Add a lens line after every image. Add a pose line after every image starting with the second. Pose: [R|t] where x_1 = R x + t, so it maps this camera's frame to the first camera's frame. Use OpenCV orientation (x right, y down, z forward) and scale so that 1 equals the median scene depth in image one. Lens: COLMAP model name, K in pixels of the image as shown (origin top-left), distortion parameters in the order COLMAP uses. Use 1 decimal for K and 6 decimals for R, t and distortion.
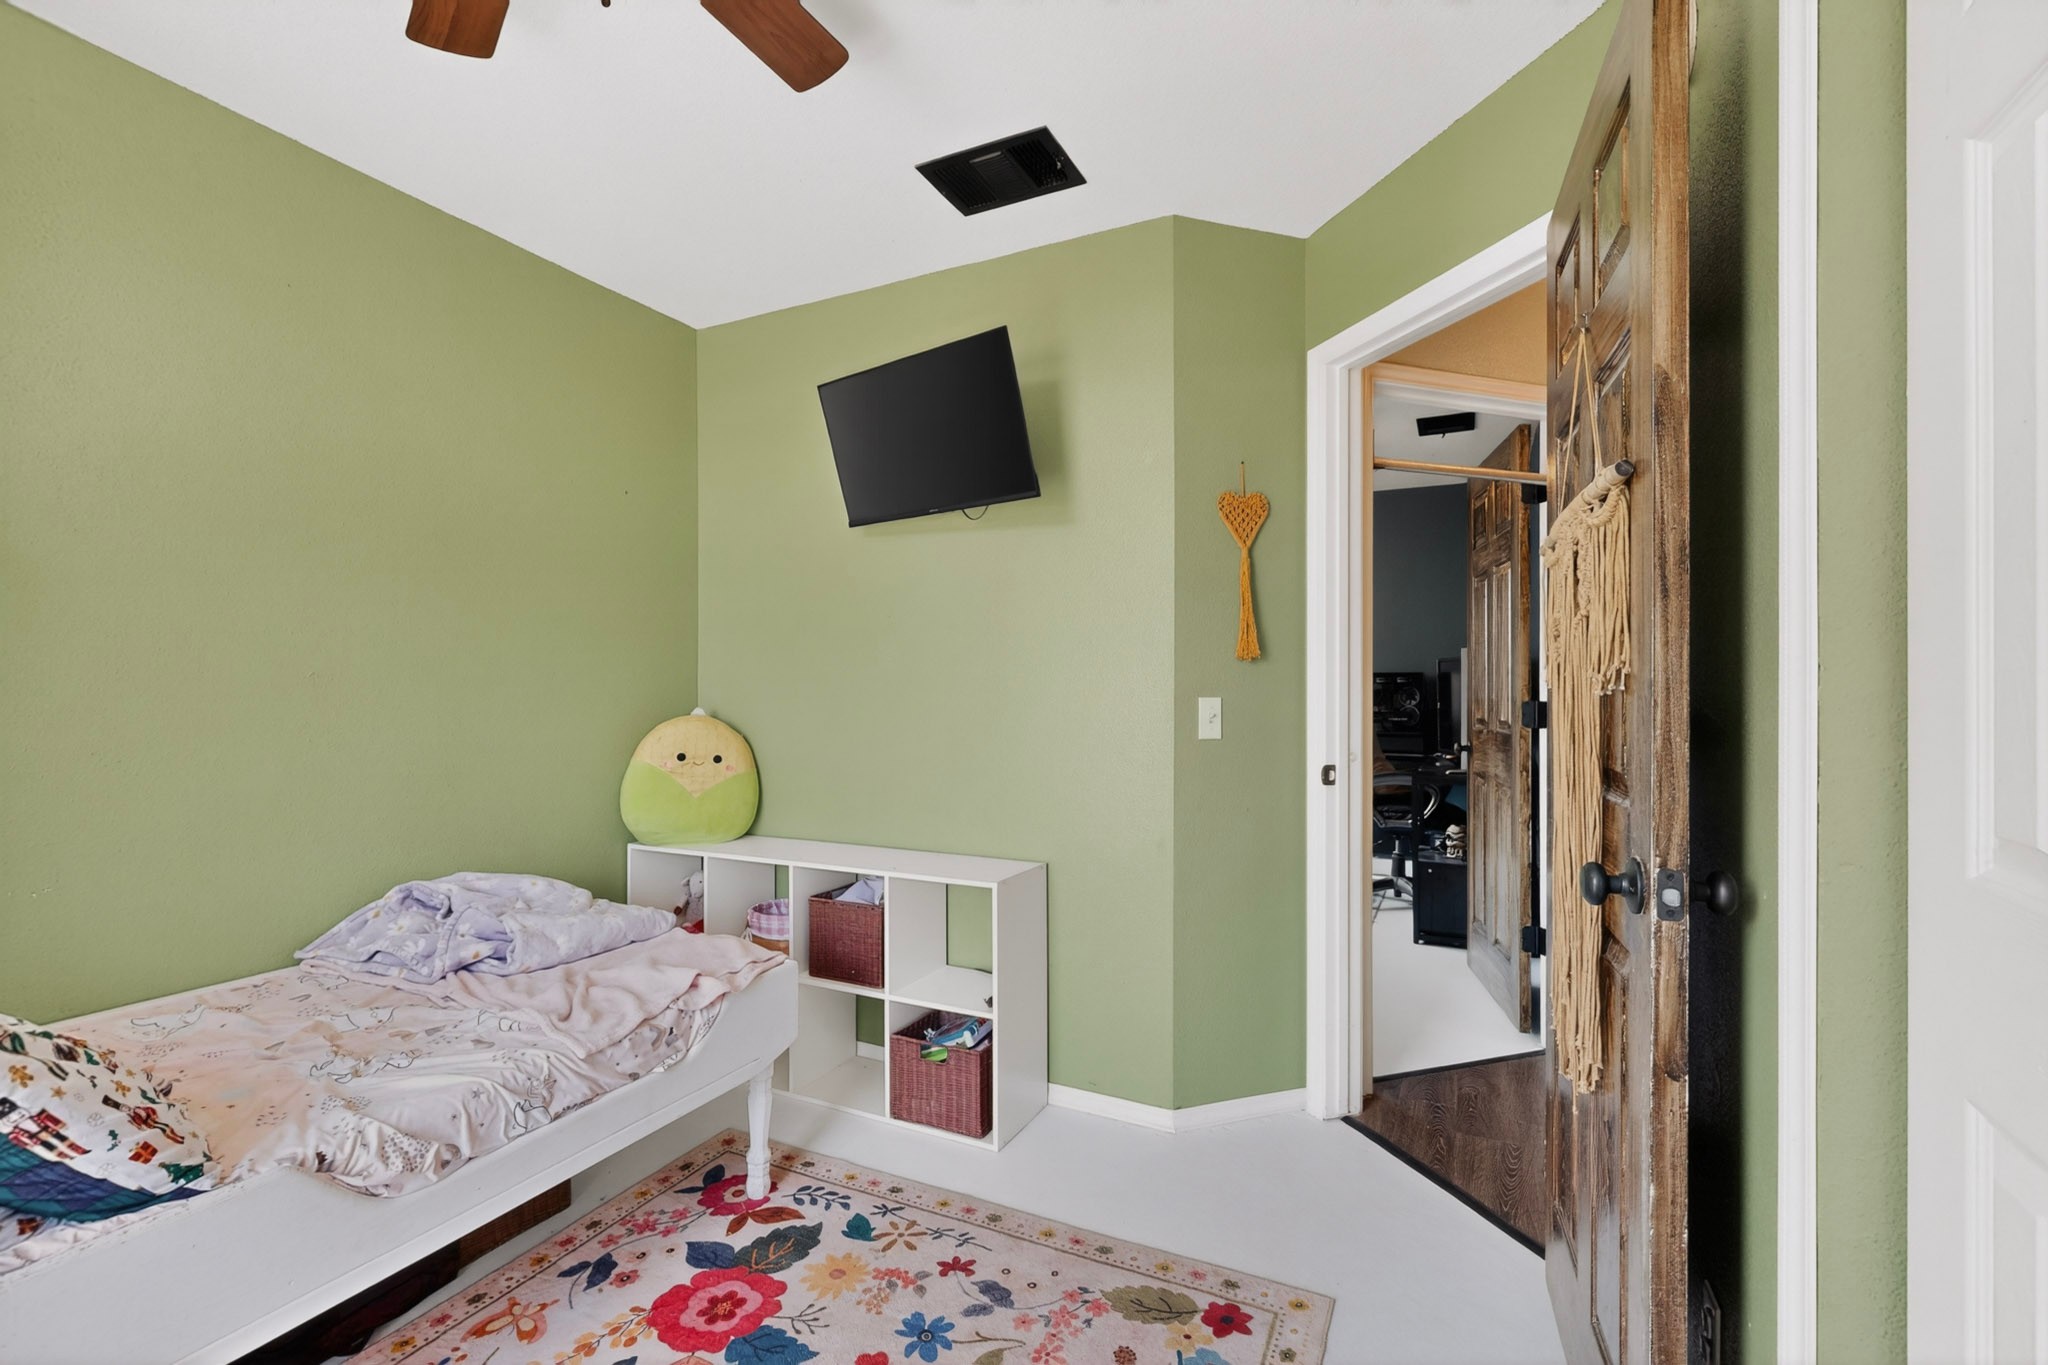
lens RADIAL K [[896.1, 0, 1023.5], [0, 896.1, 685.4], [0, 0, 1]] dist [0.000597, -0.001302]
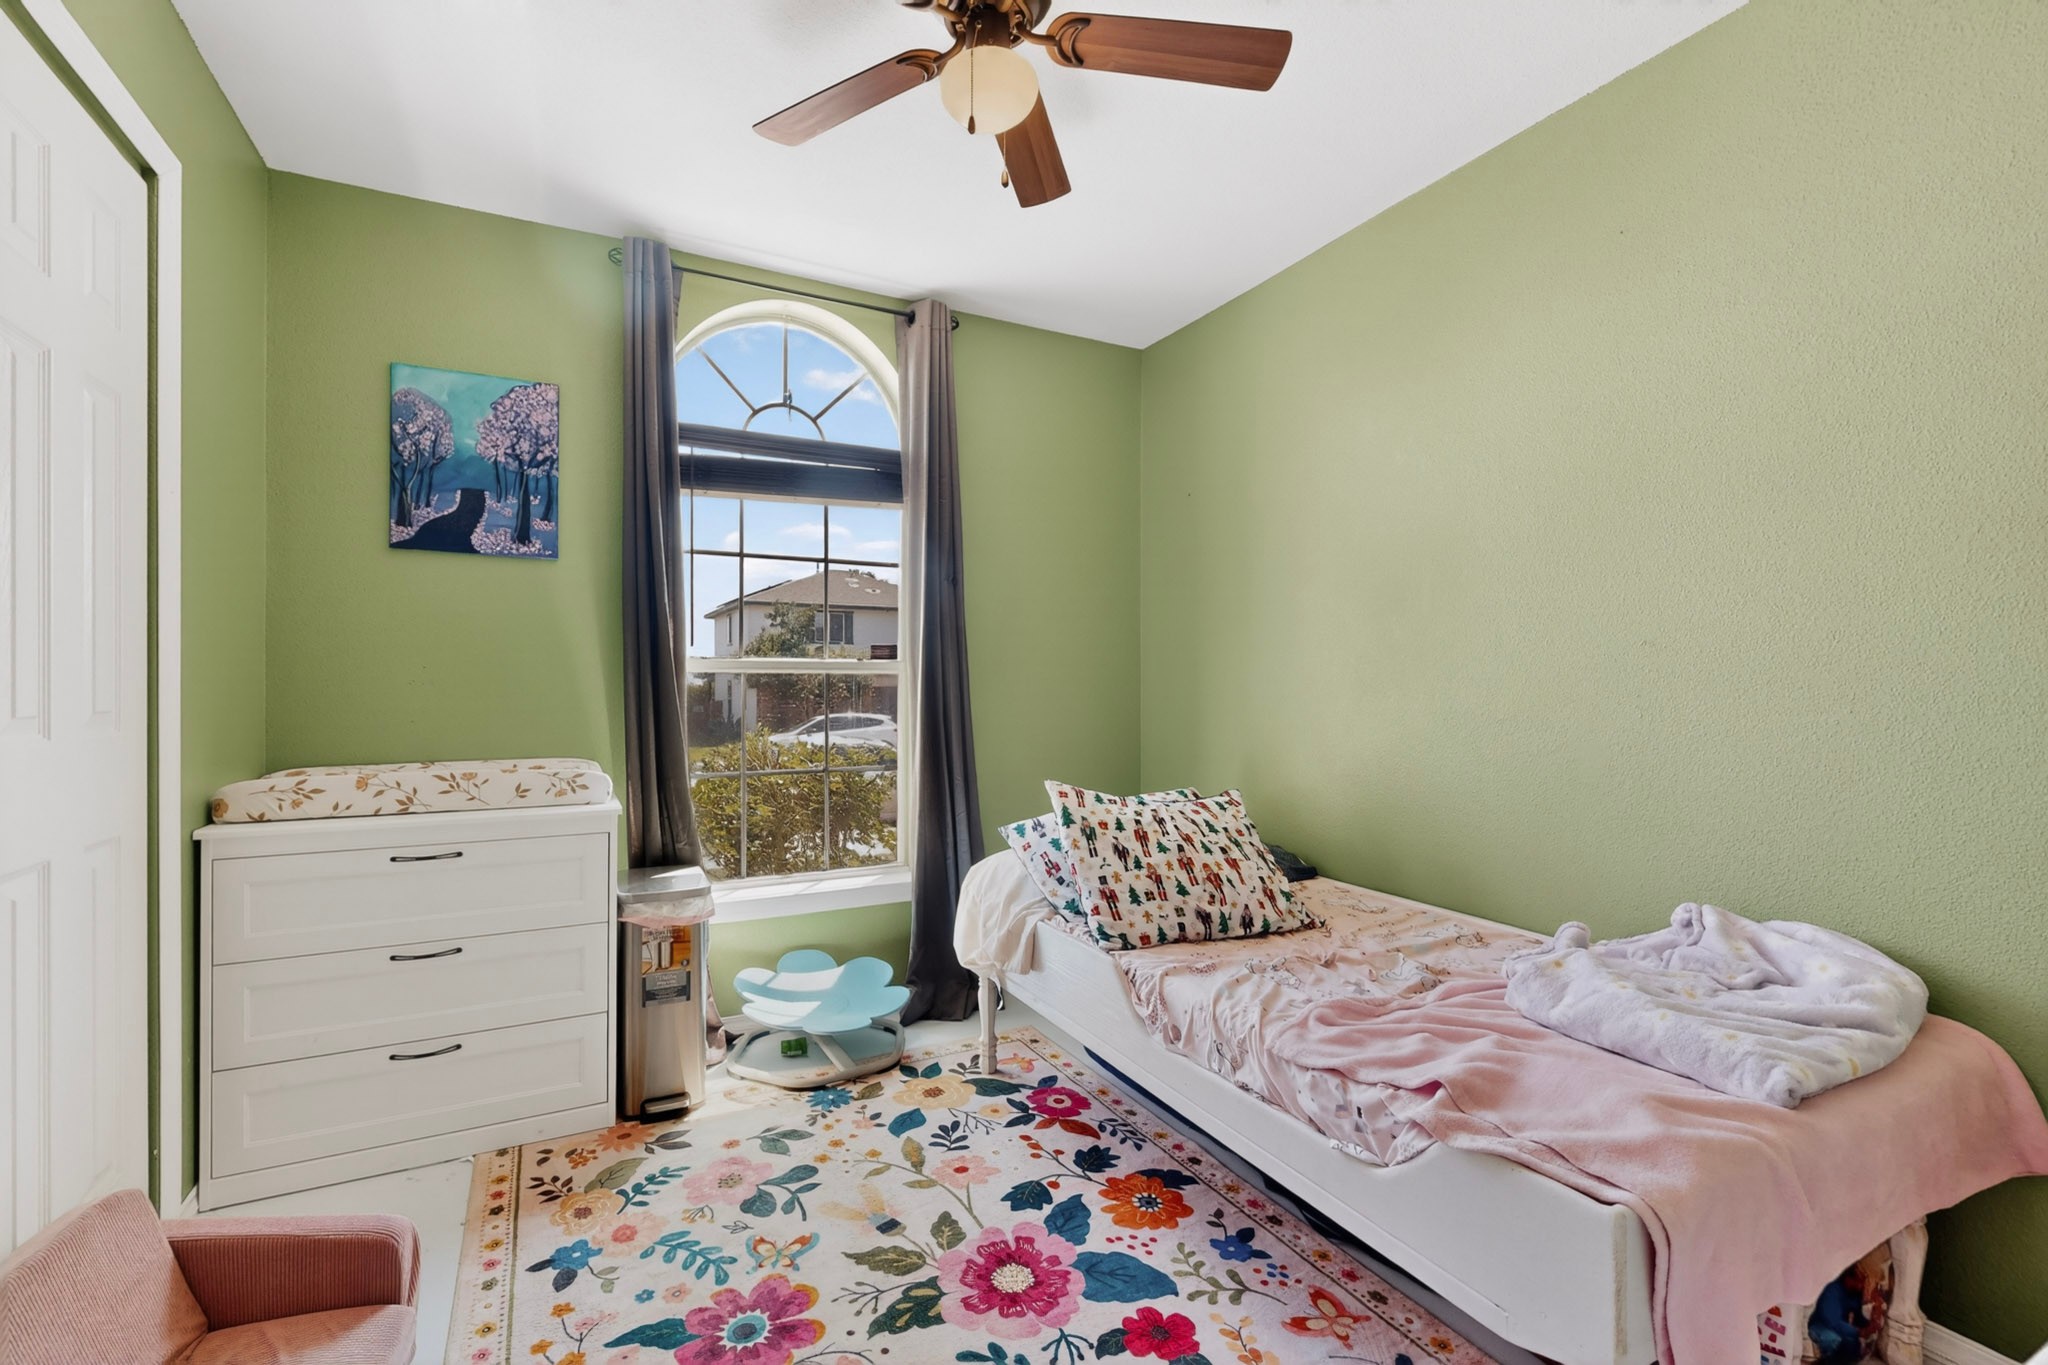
lens RADIAL K [[896.1, 0, 1020.1], [0, 896.1, 678.2], [0, 0, 1]] dist [0.000597, -0.001302]
pose [[-0.584714, -0.000266, -0.811240, 0.401979], [-0.001069, 0.999999, 0.000443, 0.031505], [0.811239, 0.001126, -0.584714, 1.317947]]
